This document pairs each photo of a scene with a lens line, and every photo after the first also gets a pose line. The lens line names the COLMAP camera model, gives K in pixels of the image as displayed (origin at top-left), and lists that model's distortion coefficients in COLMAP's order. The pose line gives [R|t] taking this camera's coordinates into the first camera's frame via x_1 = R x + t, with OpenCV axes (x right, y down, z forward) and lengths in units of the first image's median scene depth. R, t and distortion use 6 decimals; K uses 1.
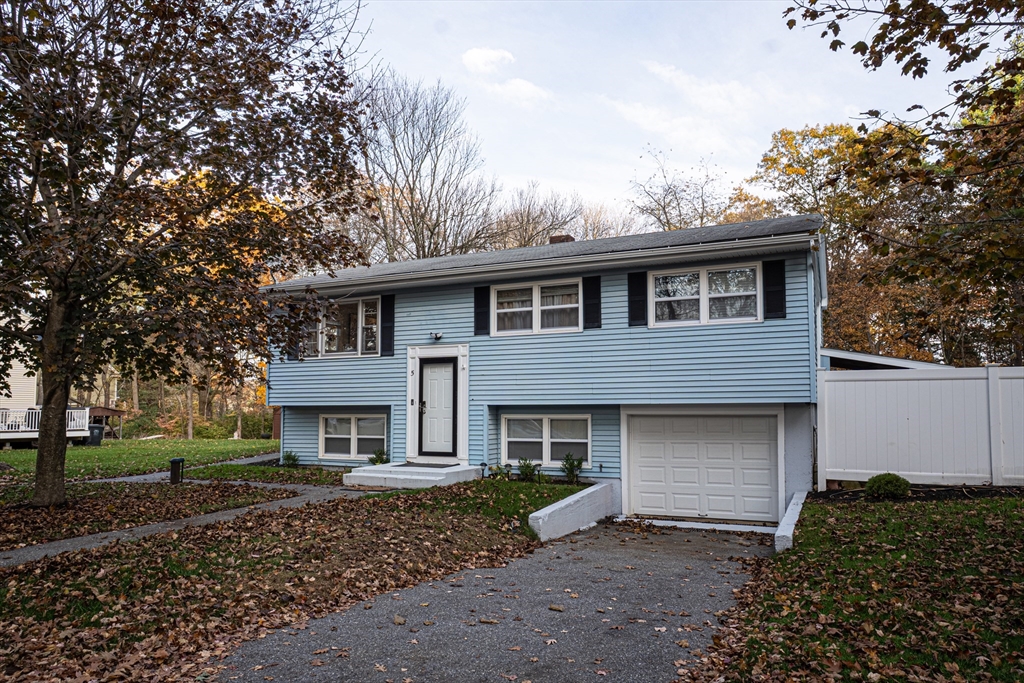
lens RADIAL K [[801.4, 0, 512.0], [0, 801.4, 341.5], [0, 0, 1]] dist [0.000457, 0.001243]
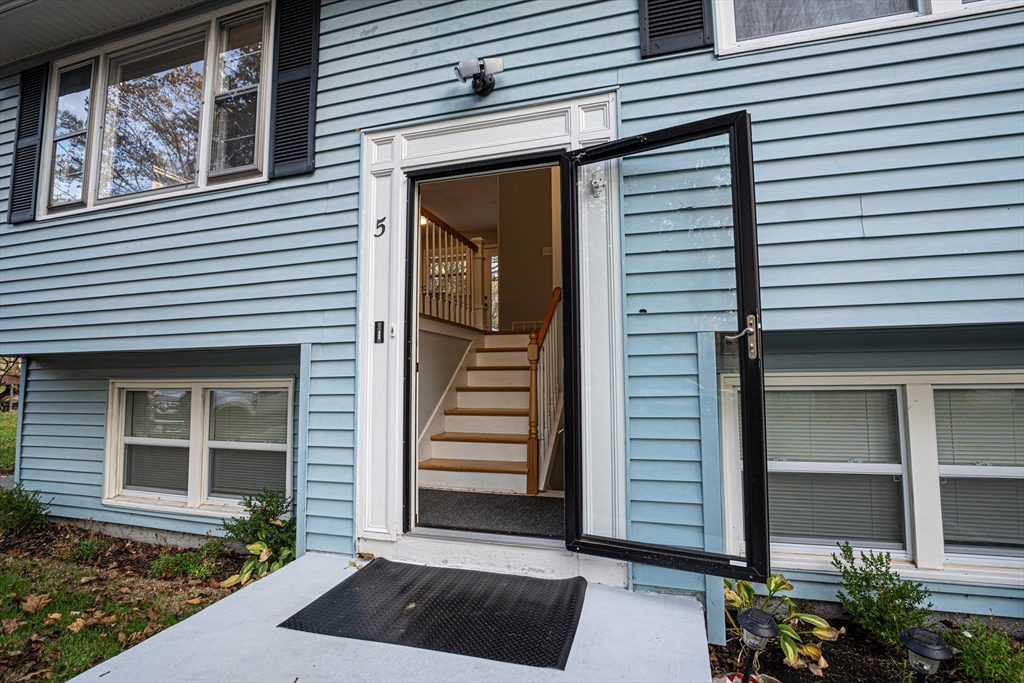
lens RADIAL K [[503.2, 0, 512.0], [0, 503.2, 341.5], [0, 0, 1]] dist [-0.030115, 0.000996]
pose [[0.984824, 0.008133, 0.173365, -0.108485], [-0.009357, 0.999937, 0.006244, 0.076551], [-0.173304, -0.007771, 0.984838, 0.813958]]
